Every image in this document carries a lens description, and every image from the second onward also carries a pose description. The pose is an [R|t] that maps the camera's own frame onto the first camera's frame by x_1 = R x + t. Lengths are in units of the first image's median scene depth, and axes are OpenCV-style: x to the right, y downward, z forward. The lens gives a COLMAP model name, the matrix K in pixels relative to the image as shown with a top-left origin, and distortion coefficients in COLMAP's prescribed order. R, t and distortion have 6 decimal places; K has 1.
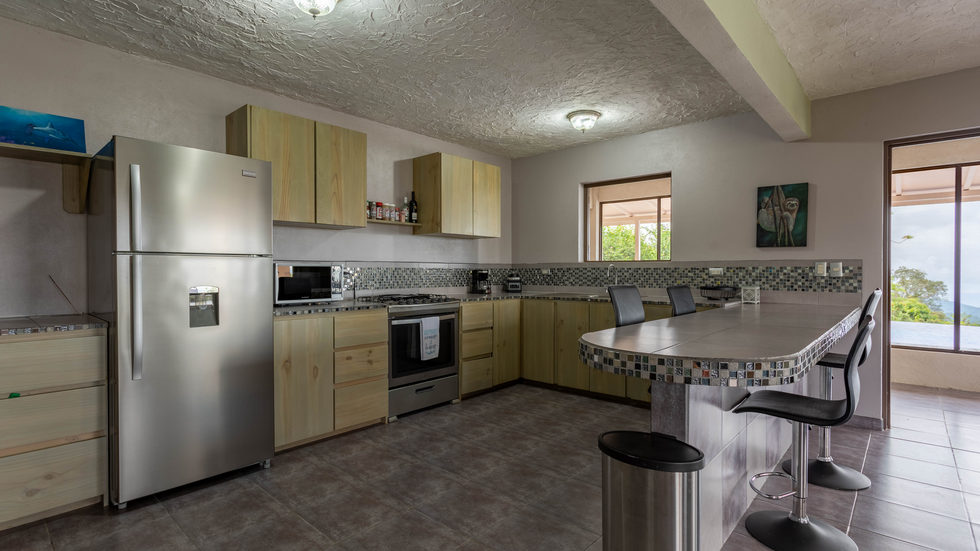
lens RADIAL K [[470.1, 0, 490.0], [0, 470.1, 273.7], [0, 0, 1]] dist [-0.000628, 0.002923]
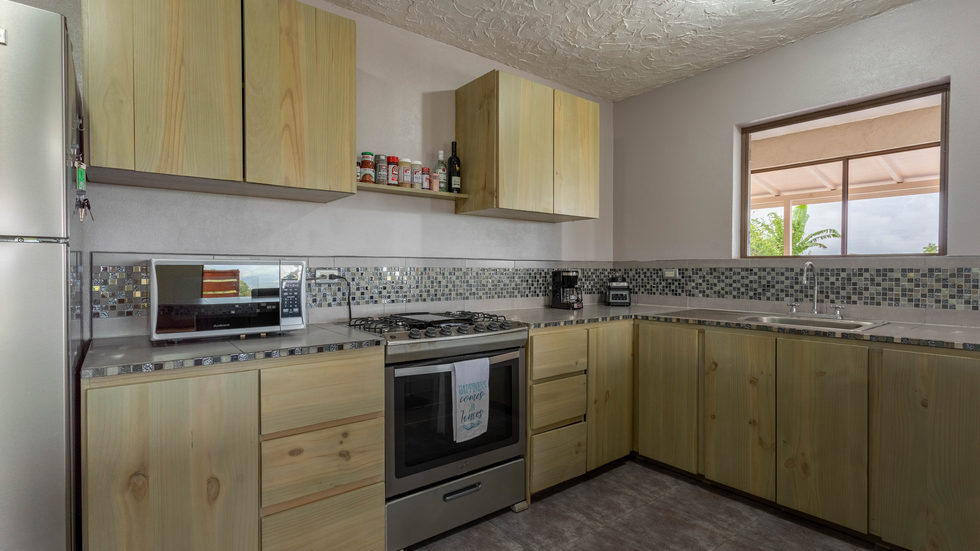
lens RADIAL K [[470.1, 0, 487.5], [0, 470.1, 275.8], [0, 0, 1]] dist [-0.000628, 0.002923]
pose [[0.983701, 0.004435, -0.179756, -0.012451], [-0.003193, 0.999969, 0.007198, -0.007178], [0.179783, -0.006506, 0.983685, 0.448782]]
